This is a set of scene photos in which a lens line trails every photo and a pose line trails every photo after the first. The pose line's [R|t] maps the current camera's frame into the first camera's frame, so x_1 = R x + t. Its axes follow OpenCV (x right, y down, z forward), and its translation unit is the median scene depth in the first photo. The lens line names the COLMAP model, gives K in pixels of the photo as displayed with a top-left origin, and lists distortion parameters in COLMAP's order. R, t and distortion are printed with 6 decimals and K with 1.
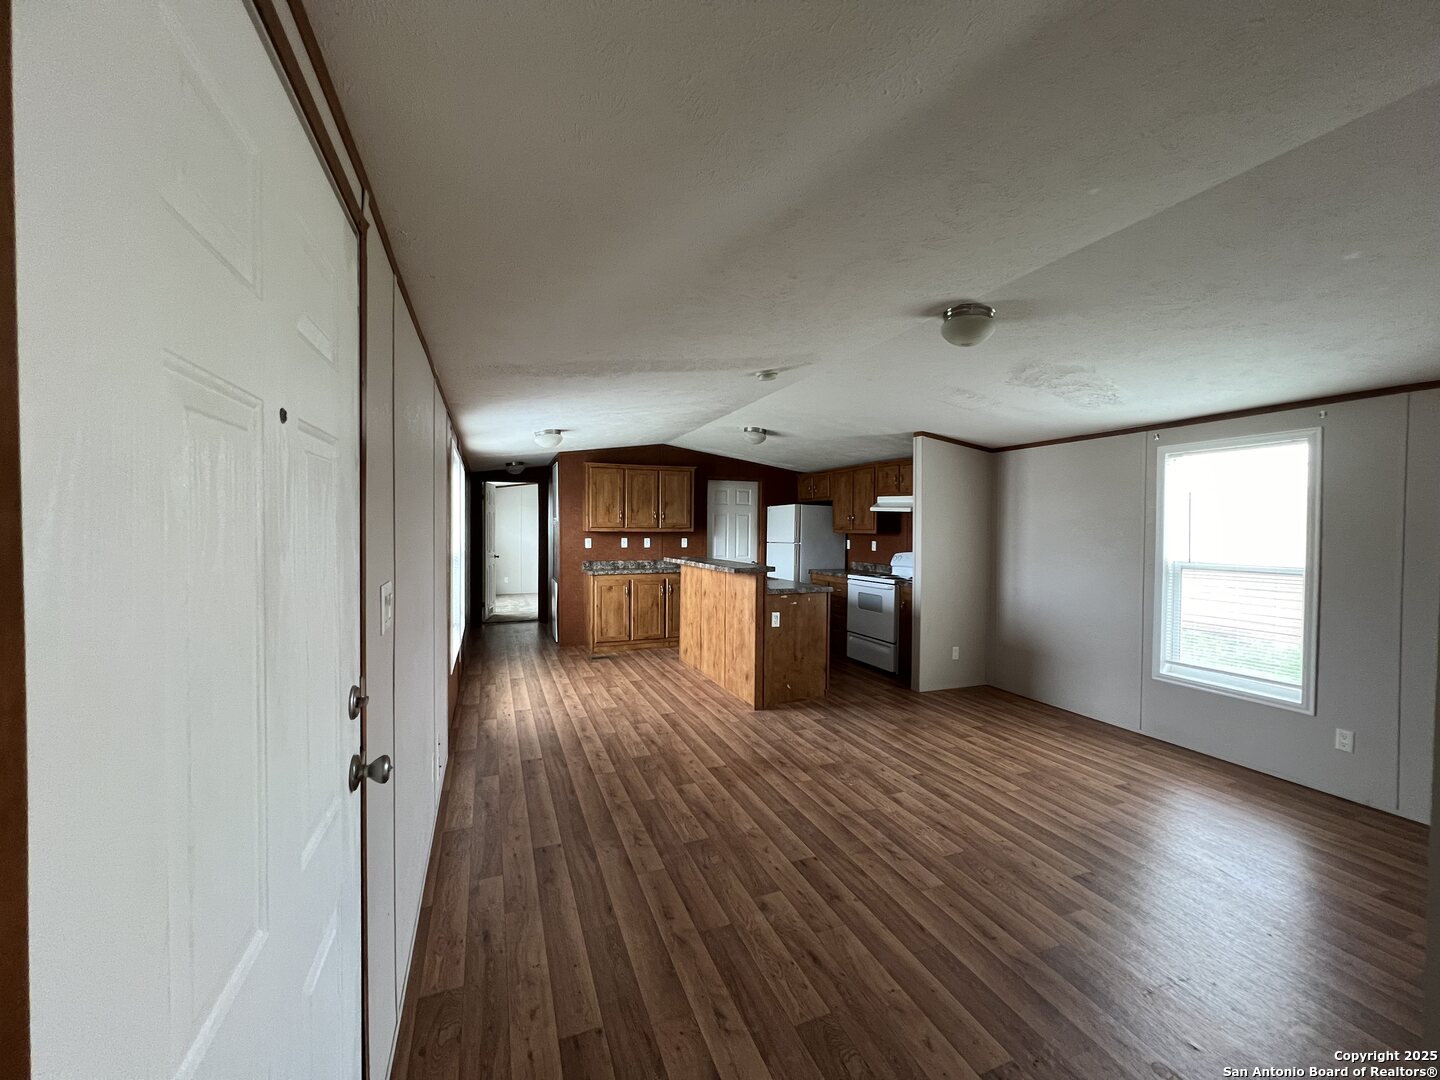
lens RADIAL K [[575.6, 0, 716.1], [0, 575.6, 536.1], [0, 0, 1]] dist [-0.004096, 0.001555]
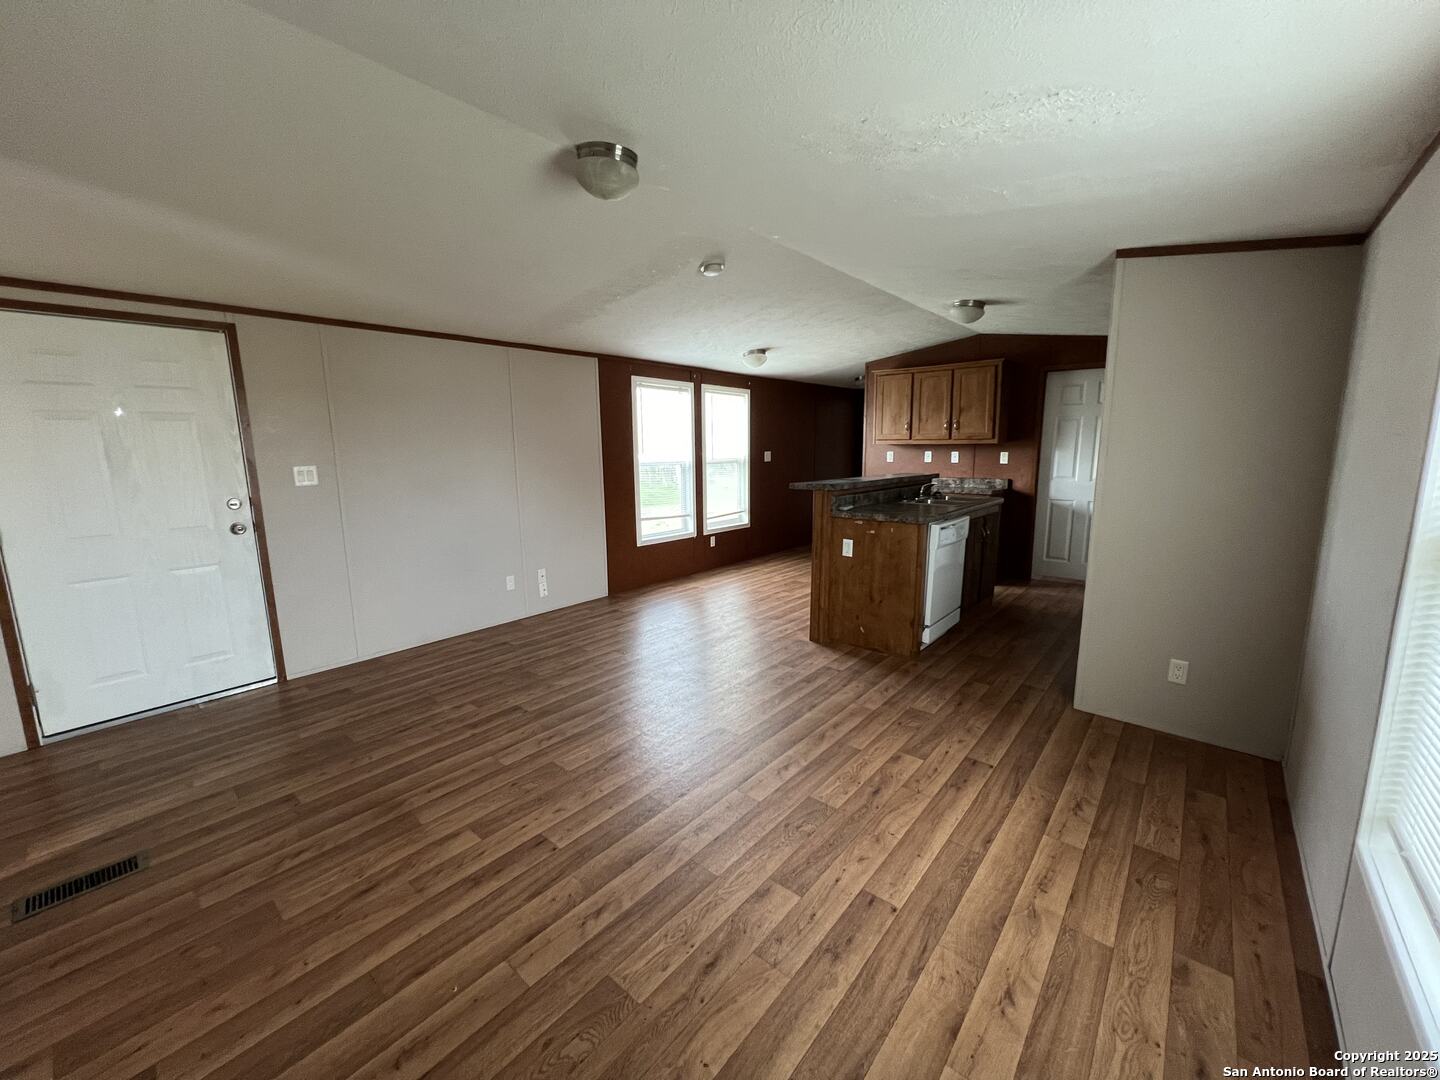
lens RADIAL K [[575.6, 0, 715.6], [0, 575.6, 536.2], [0, 0, 1]] dist [-0.004096, 0.001555]
pose [[0.470466, 0.131552, -0.872557, 0.738260], [-0.003297, 0.989080, 0.147342, 0.004608], [0.882412, -0.066443, 0.465762, 0.432637]]
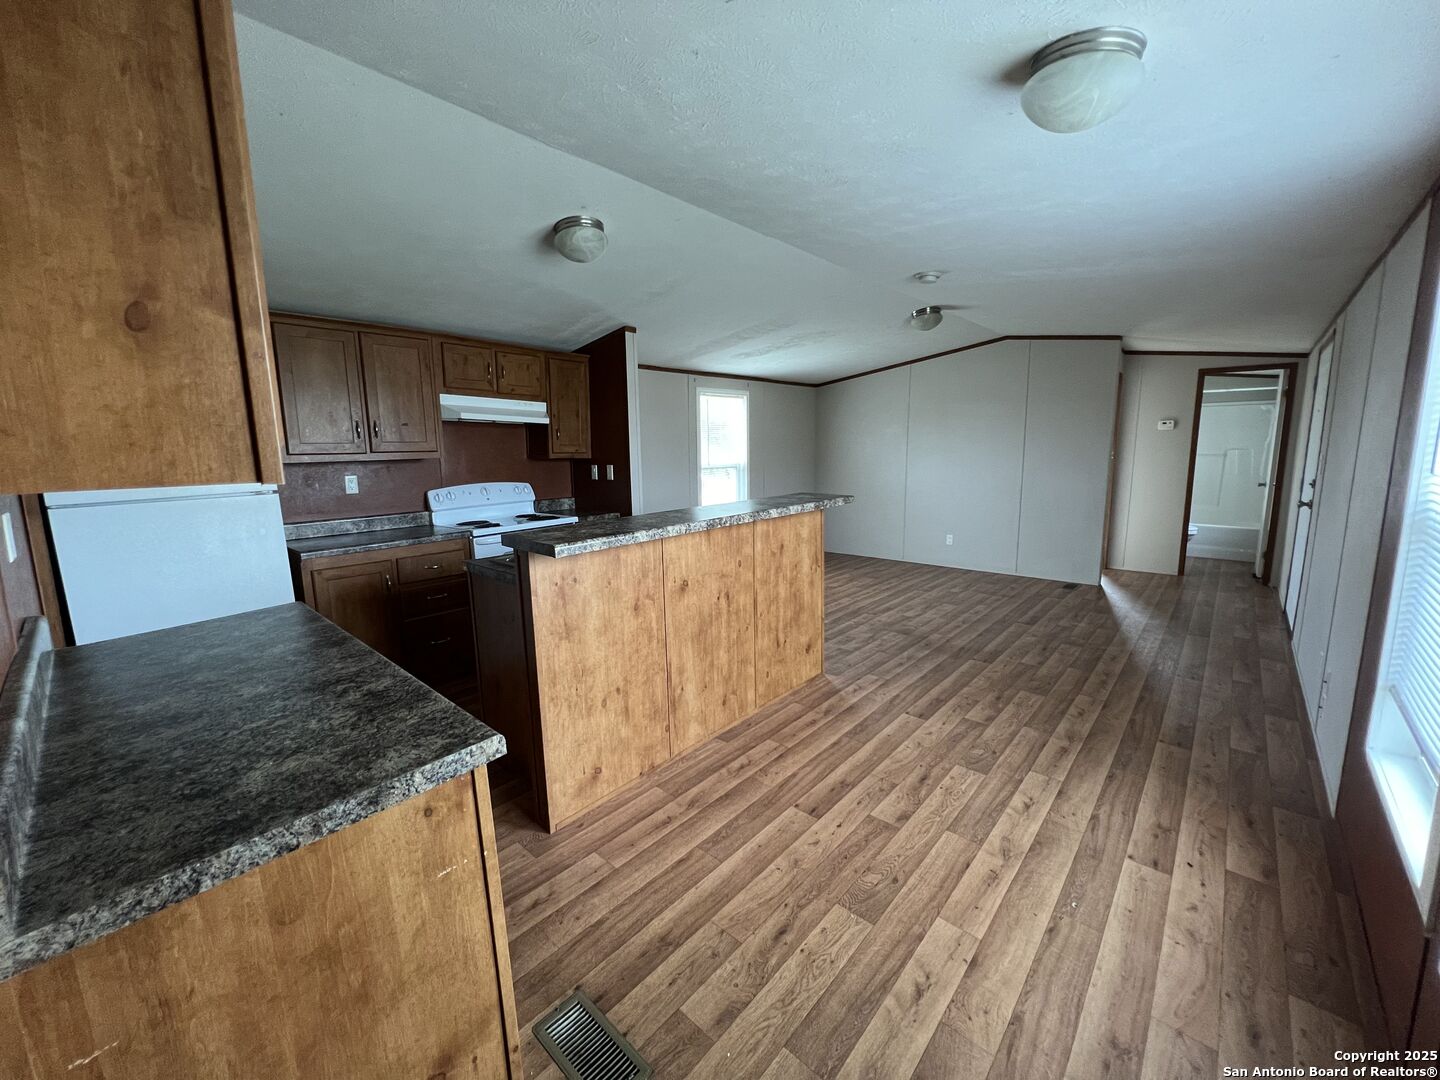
lens RADIAL K [[575.6, 0, 716.6], [0, 575.6, 535.6], [0, 0, 1]] dist [-0.004096, 0.001555]
pose [[-0.445580, -0.135095, 0.884990, -0.516798], [0.030971, 0.985631, 0.166052, -0.020512], [-0.894706, 0.101399, -0.434993, 1.391391]]
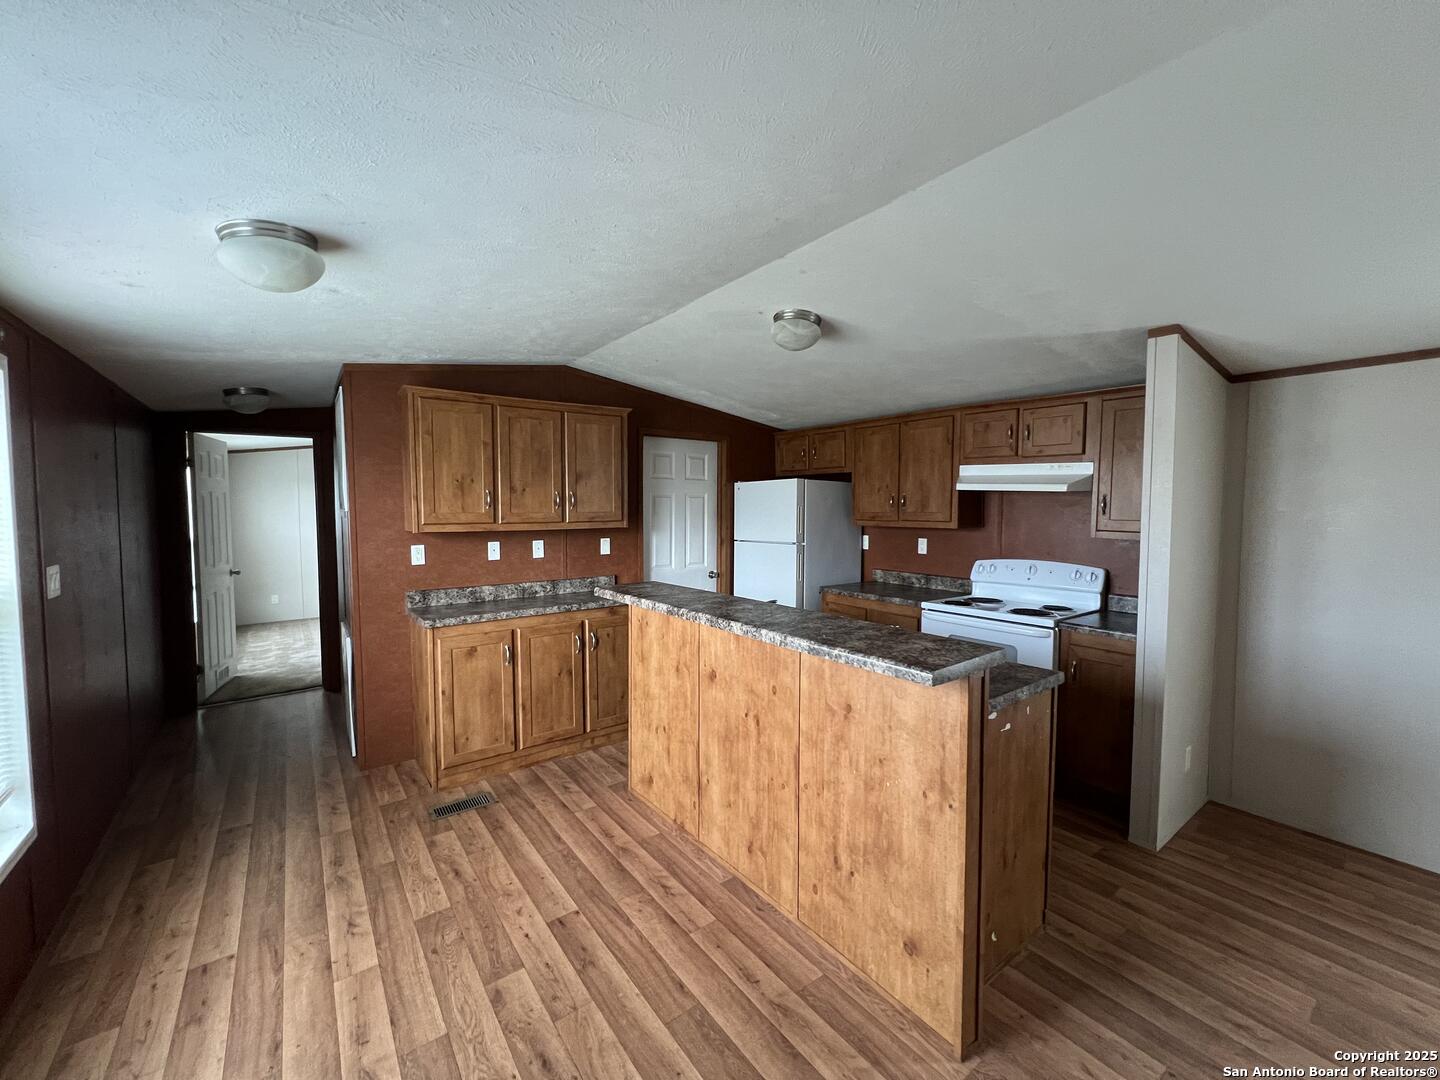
lens RADIAL K [[575.6, 0, 716.3], [0, 575.6, 536.0], [0, 0, 1]] dist [-0.004096, 0.001555]
pose [[0.965149, -0.020712, 0.260878, -0.154077], [0.010916, 0.999182, 0.038940, -0.030678], [-0.261471, -0.034735, 0.964586, 0.680987]]
